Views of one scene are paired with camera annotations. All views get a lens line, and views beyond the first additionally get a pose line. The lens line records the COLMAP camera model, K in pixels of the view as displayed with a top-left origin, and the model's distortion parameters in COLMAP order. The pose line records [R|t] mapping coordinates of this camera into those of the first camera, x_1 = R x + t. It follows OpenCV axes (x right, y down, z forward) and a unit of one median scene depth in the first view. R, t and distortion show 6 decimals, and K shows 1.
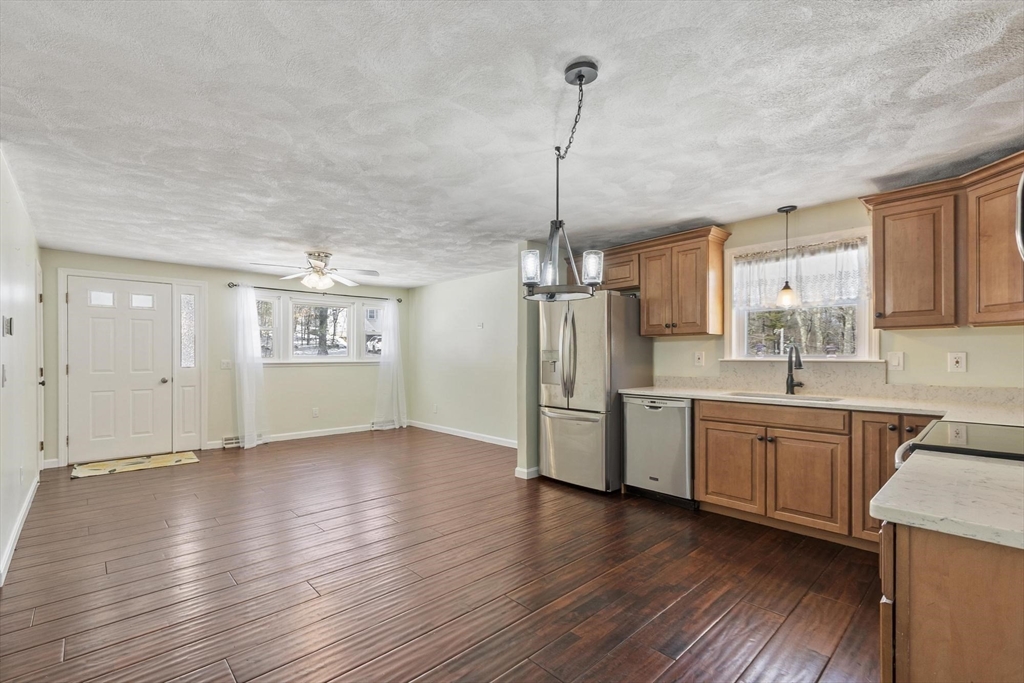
lens RADIAL K [[449.5, 0, 504.9], [0, 449.5, 359.3], [0, 0, 1]] dist [0.004339, 0.000638]
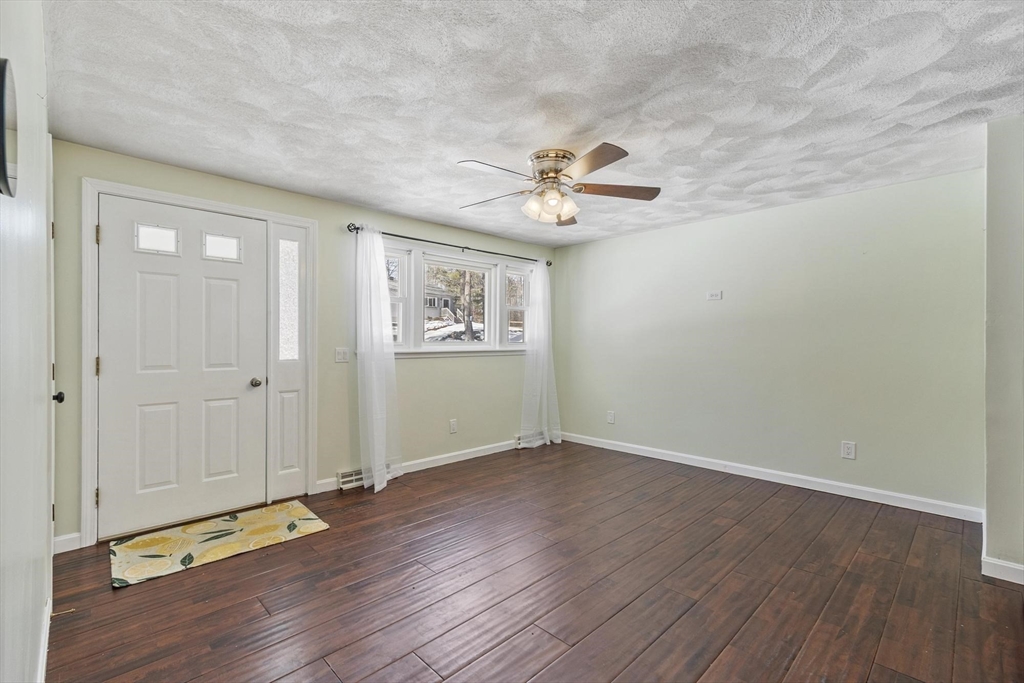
lens RADIAL K [[449.5, 0, 501.6], [0, 449.5, 342.6], [0, 0, 1]] dist [0.004339, 0.000638]
pose [[0.999833, 0.003341, 0.017972, -0.413992], [-0.003279, 0.999989, -0.003499, -0.004313], [-0.017983, 0.003439, 0.999832, 0.376506]]
